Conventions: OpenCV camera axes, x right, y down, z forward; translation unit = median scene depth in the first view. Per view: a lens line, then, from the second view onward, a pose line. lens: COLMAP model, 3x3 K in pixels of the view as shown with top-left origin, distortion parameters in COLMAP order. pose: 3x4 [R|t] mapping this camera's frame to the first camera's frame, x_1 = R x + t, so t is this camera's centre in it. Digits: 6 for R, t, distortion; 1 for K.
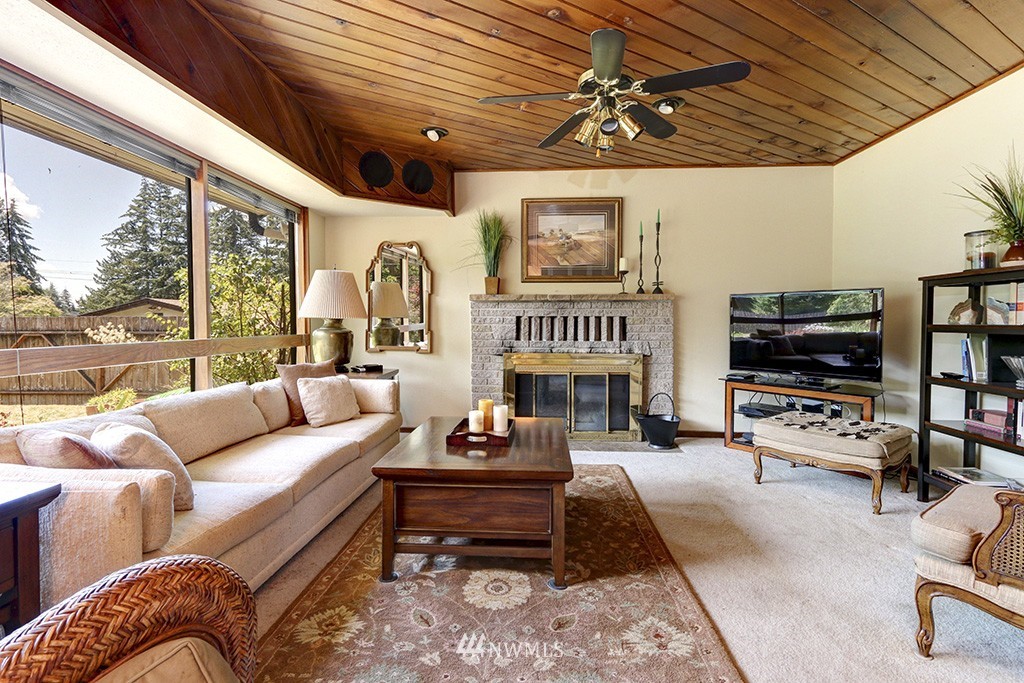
lens RADIAL K [[488.3, 0, 509.0], [0, 488.3, 330.3], [0, 0, 1]] dist [-0.000539, -0.000097]
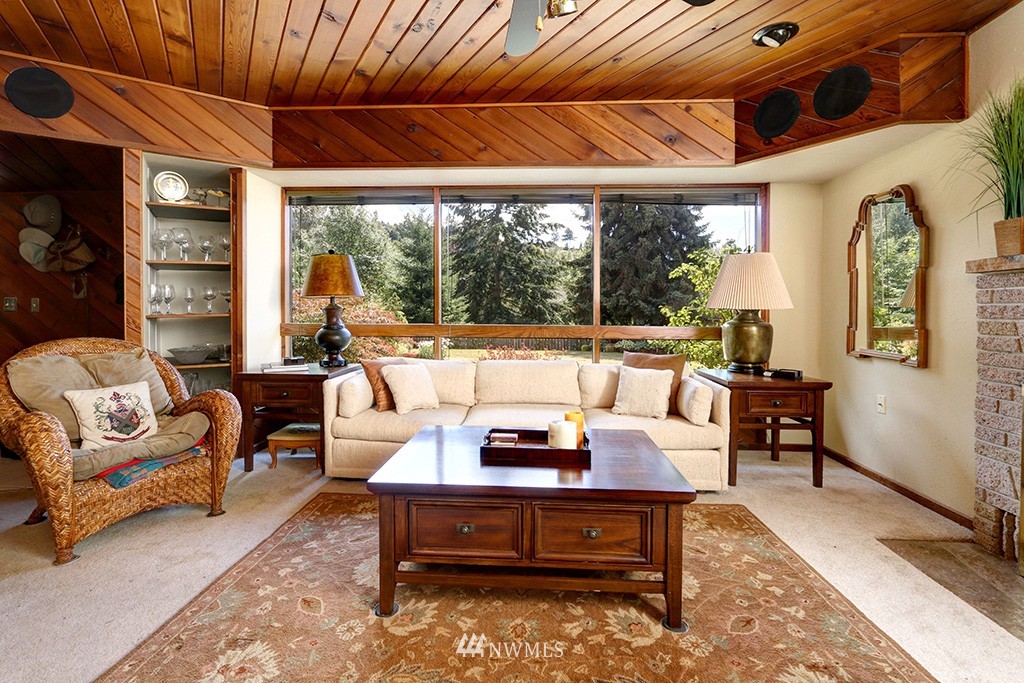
lens RADIAL K [[470.9, 0, 515.4], [0, 470.9, 310.7], [0, 0, 1]] dist [-0.001664, -0.000373]
pose [[0.001401, -0.006849, -0.999976, 0.422015], [-0.020664, 0.999763, -0.006876, -0.007233], [0.999785, 0.020673, 0.001260, 0.541554]]
